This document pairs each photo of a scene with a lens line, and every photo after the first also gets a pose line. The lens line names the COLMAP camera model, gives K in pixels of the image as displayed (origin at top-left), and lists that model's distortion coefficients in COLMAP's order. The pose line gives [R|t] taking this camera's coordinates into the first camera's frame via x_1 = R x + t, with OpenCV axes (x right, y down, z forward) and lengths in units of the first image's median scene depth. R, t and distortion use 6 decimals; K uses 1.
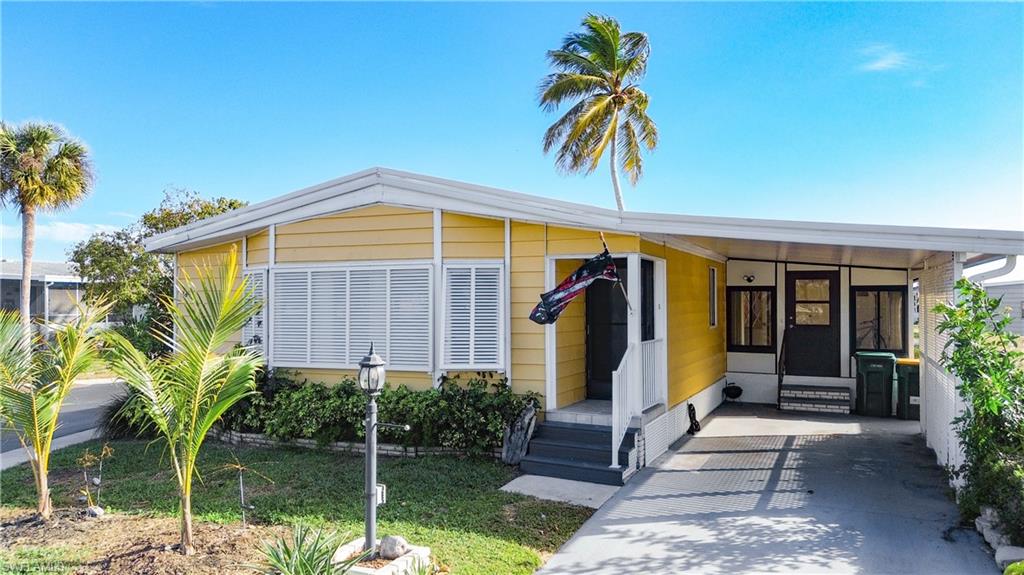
lens RADIAL K [[736.3, 0, 518.2], [0, 736.3, 285.3], [0, 0, 1]] dist [0.063526, -0.064537]
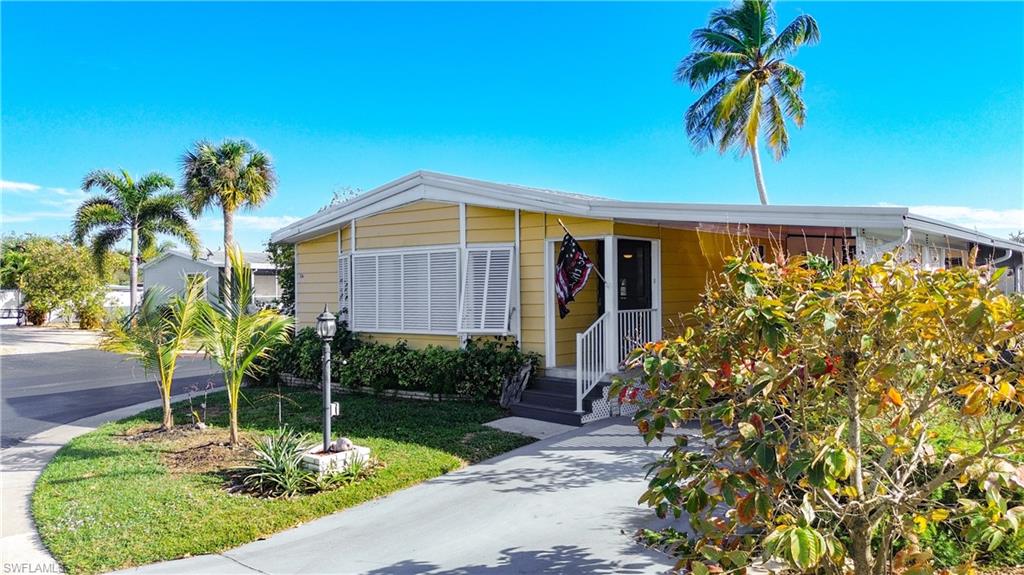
lens RADIAL K [[736.3, 0, 518.2], [0, 736.3, 285.3], [0, 0, 1]] dist [0.063526, -0.064537]
pose [[0.966858, -0.008959, -0.255159, 0.291774], [0.014866, 0.999664, 0.021231, 0.008680], [0.254883, -0.024320, 0.966666, -0.163029]]
